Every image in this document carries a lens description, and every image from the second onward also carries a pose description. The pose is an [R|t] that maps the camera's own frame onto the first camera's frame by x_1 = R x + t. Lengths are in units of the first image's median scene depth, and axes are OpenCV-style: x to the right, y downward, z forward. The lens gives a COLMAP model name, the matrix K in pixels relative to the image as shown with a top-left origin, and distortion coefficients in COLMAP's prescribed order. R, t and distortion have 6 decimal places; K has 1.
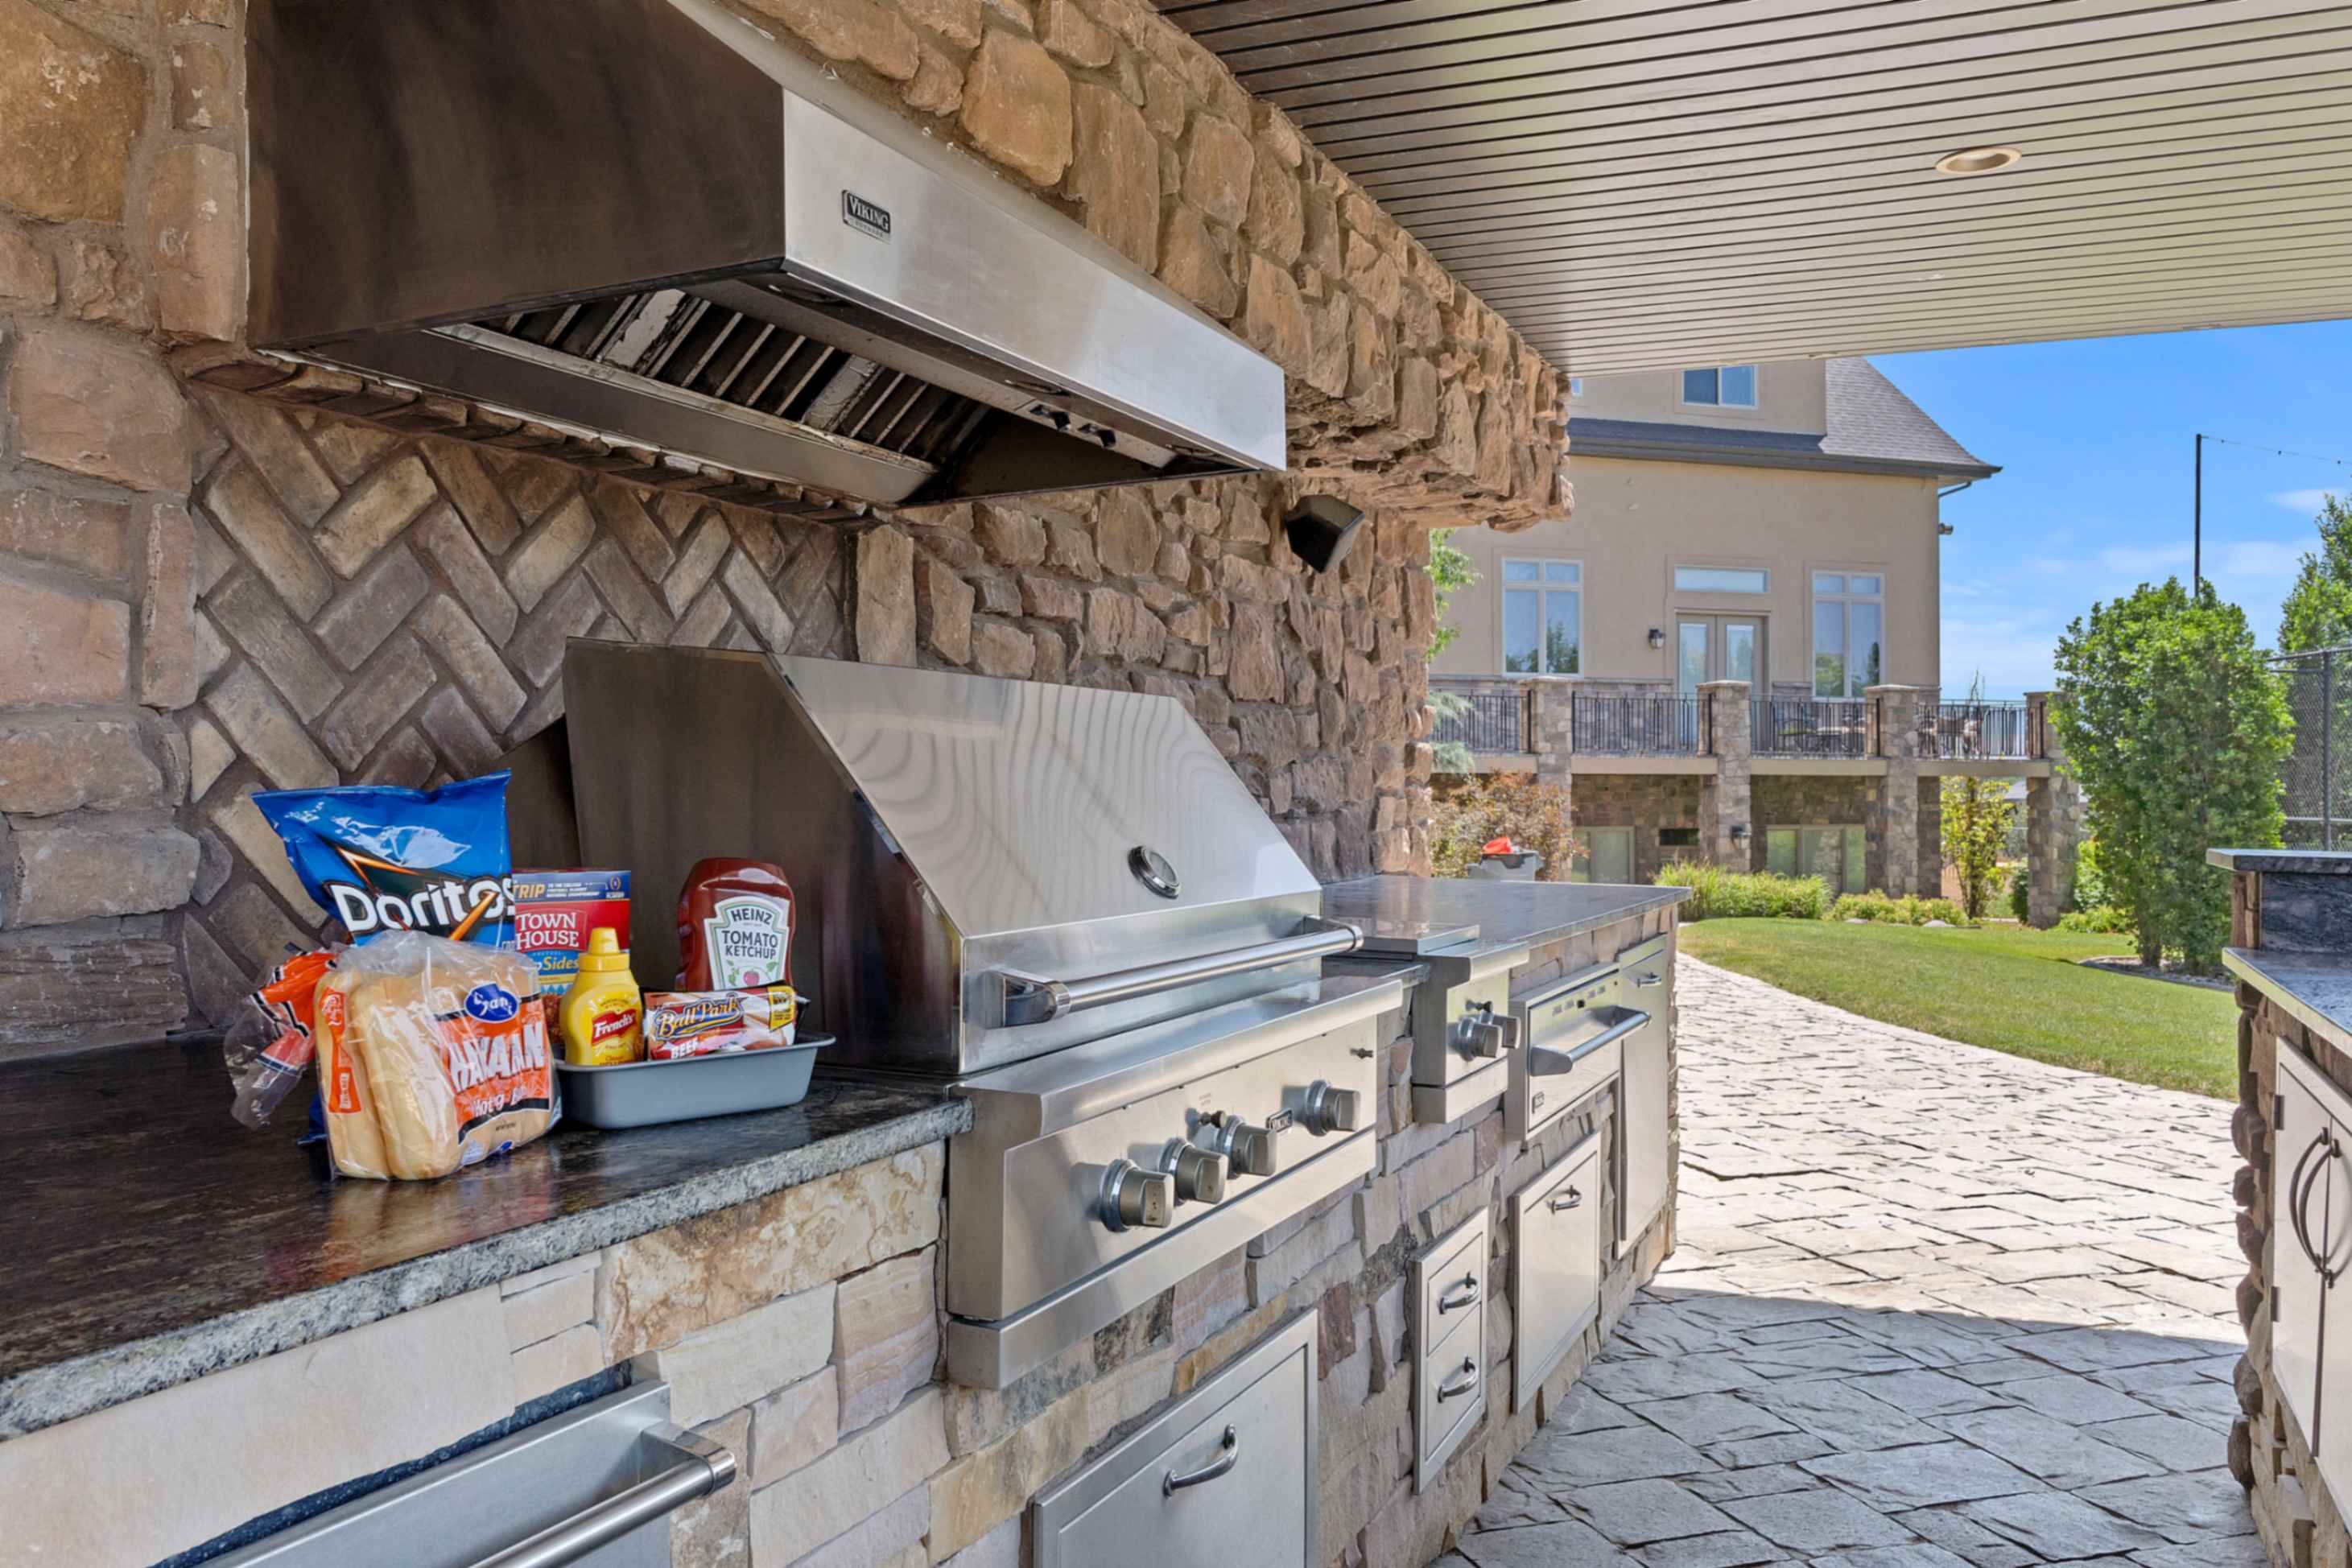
lens RADIAL K [[1967.5, 0, 1176.7], [0, 1967.5, 786.0], [0, 0, 1]] dist [-0.000223, 0.000053]
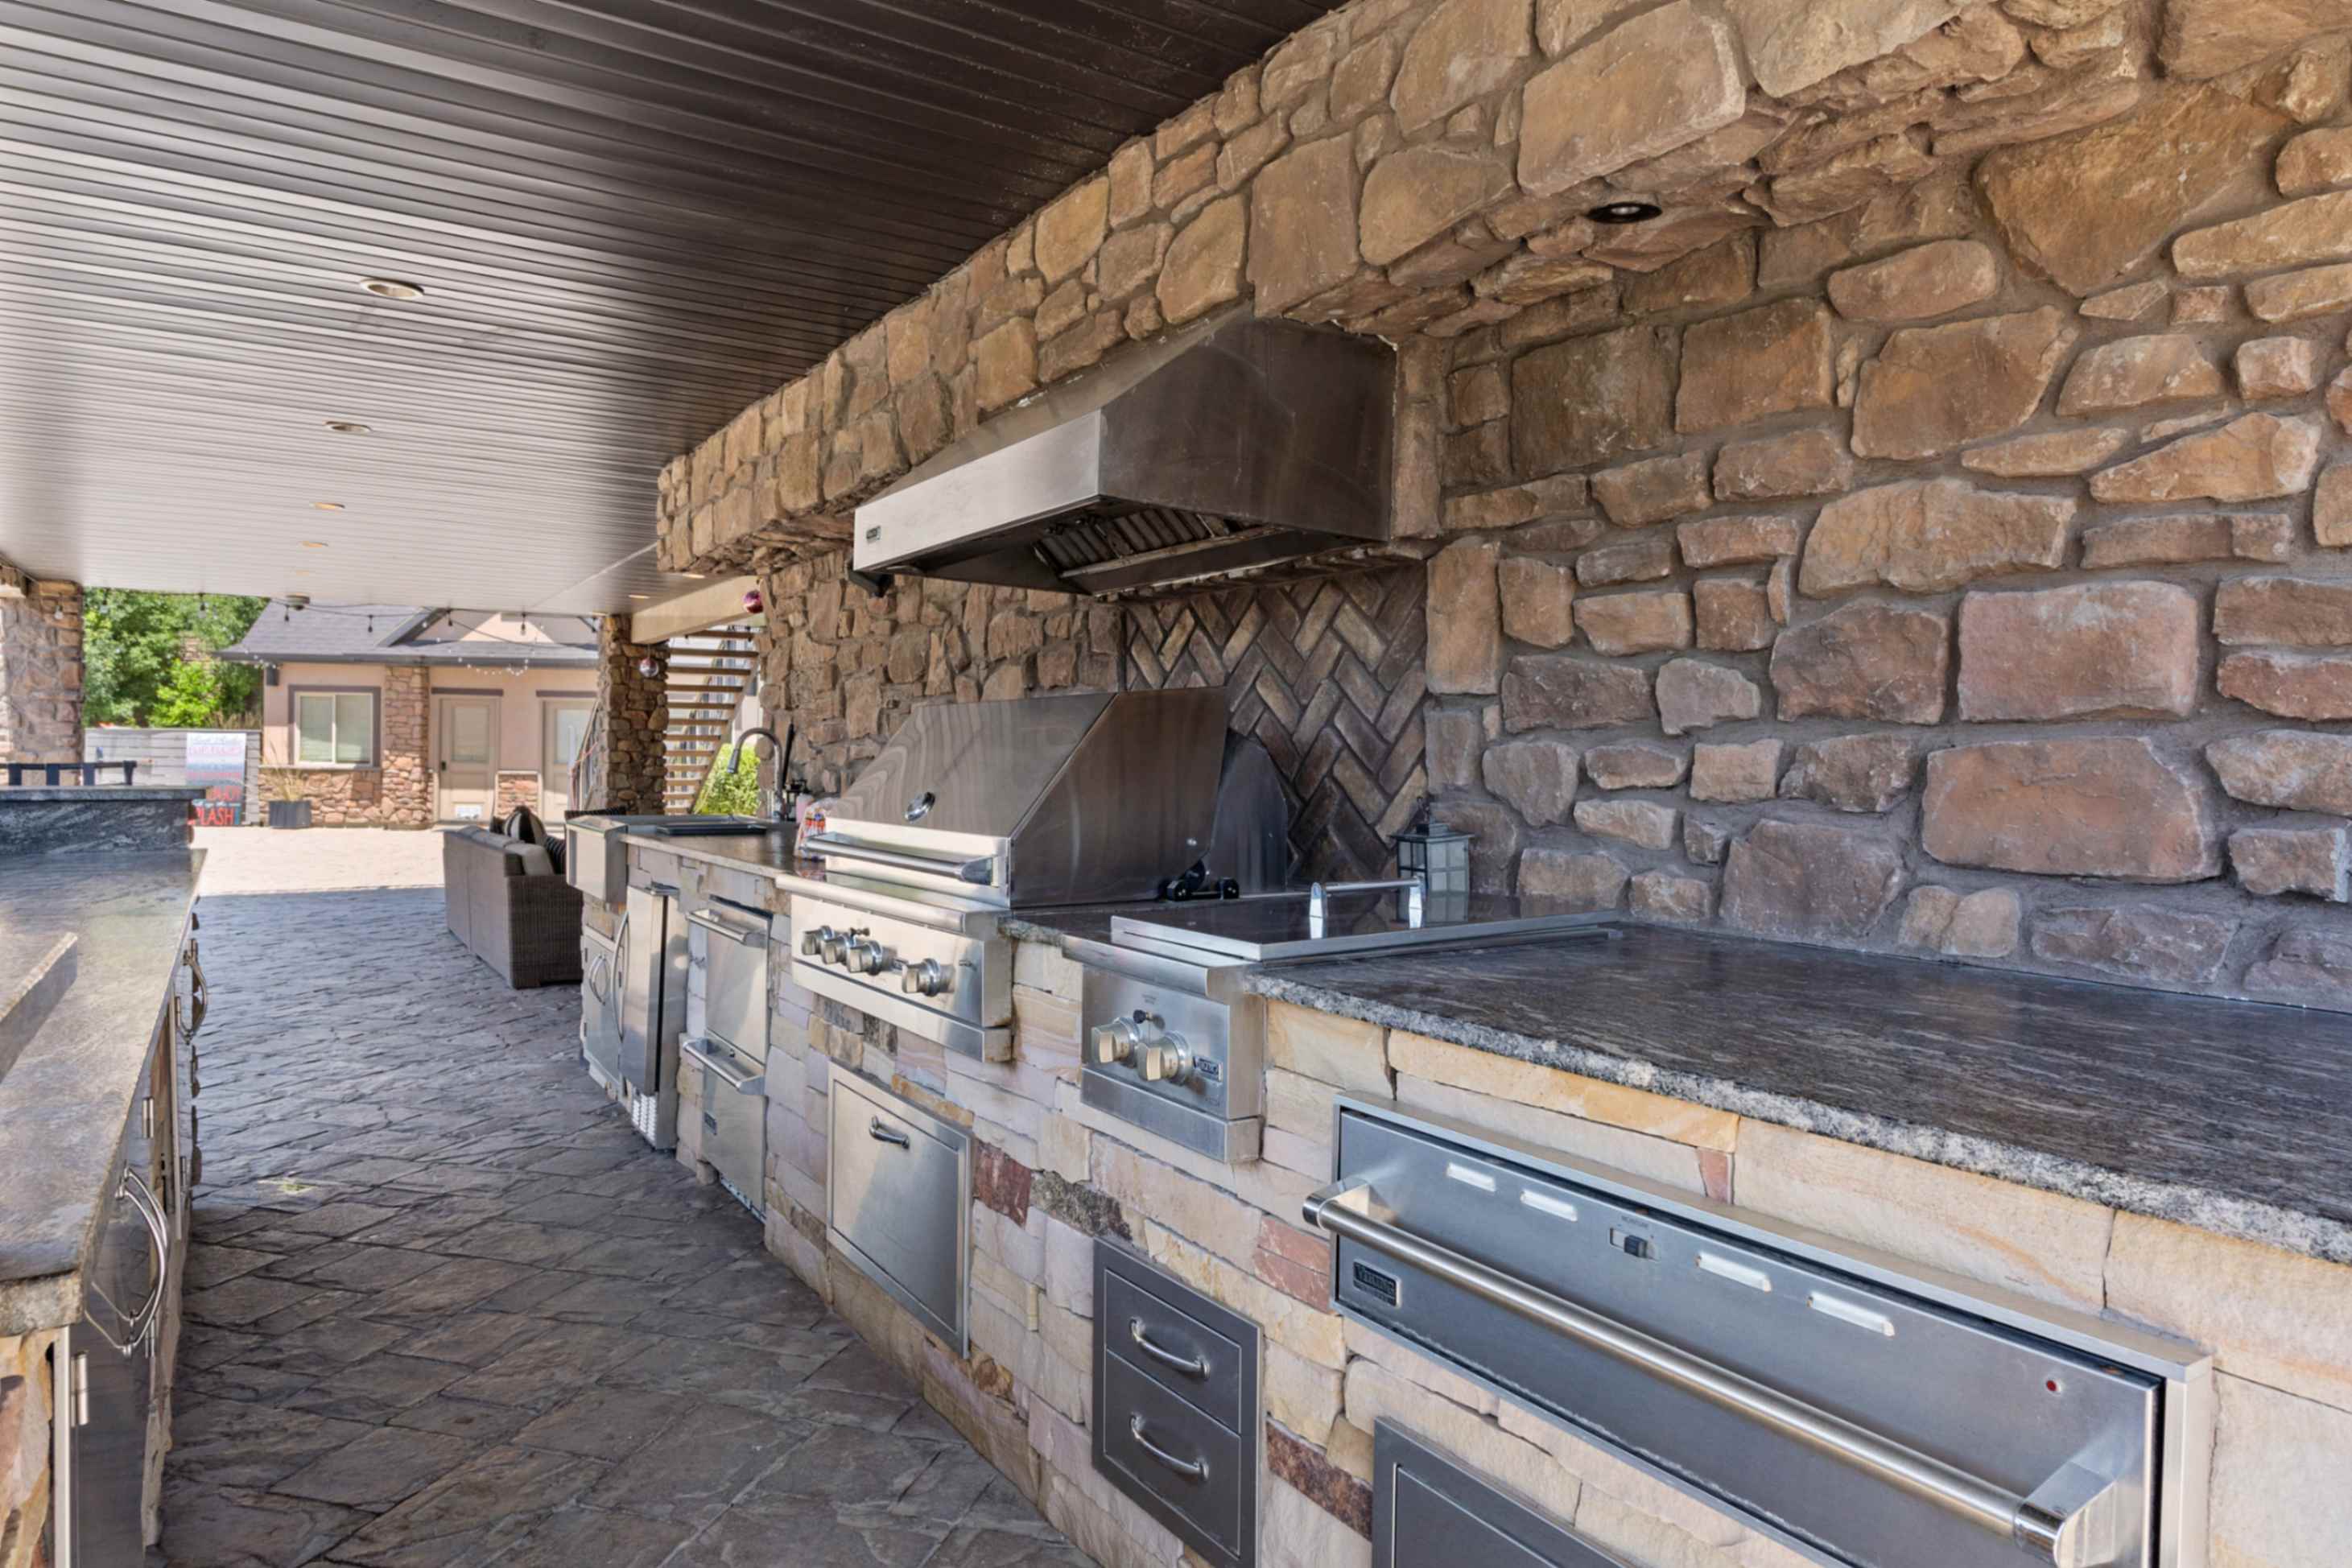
lens RADIAL K [[1410.2, 0, 1176.0], [0, 1410.2, 781.2], [0, 0, 1]] dist [-0.000062, -0.000001]
pose [[-0.545993, 0.005774, -0.837770, 0.809243], [-0.008394, 0.999888, 0.012362, -0.000240], [0.837748, 0.013782, -0.545883, 1.645066]]
